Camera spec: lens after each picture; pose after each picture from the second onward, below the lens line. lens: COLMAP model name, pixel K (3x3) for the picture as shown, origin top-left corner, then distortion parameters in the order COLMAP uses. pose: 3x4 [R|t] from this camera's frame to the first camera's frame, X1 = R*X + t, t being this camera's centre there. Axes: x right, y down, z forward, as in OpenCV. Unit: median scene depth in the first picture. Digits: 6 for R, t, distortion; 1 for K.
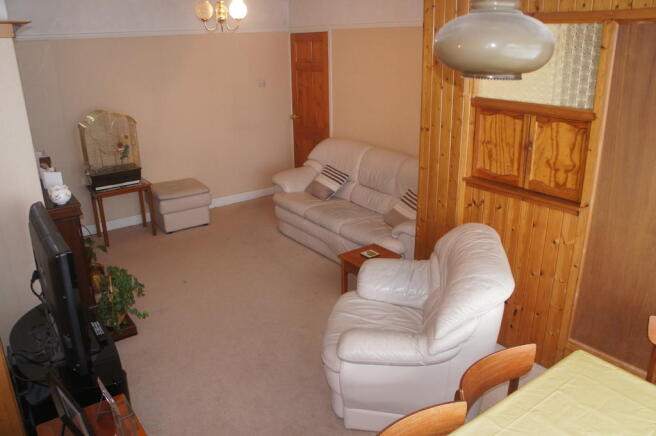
lens RADIAL K [[521.5, 0, 328.0], [0, 521.5, 218.0], [0, 0, 1]] dist [-0.138807, 0.107683]
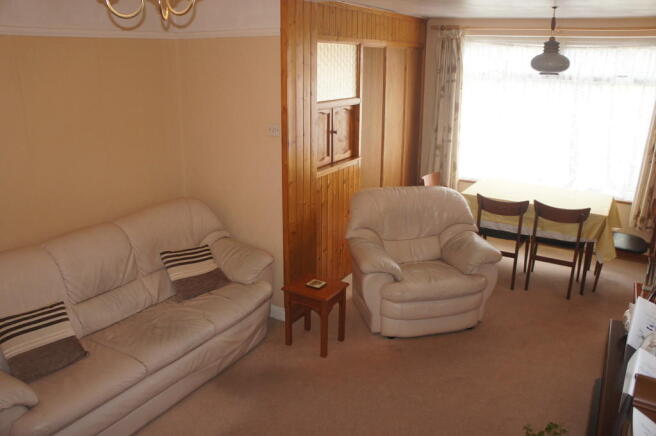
lens RADIAL K [[521.5, 0, 328.0], [0, 521.5, 218.0], [0, 0, 1]] dist [-0.138807, 0.107683]
pose [[-0.394899, -0.269903, 0.878184, -0.530673], [0.299759, 0.865709, 0.400863, -0.297625], [-0.868446, 0.421545, -0.260962, 0.886797]]
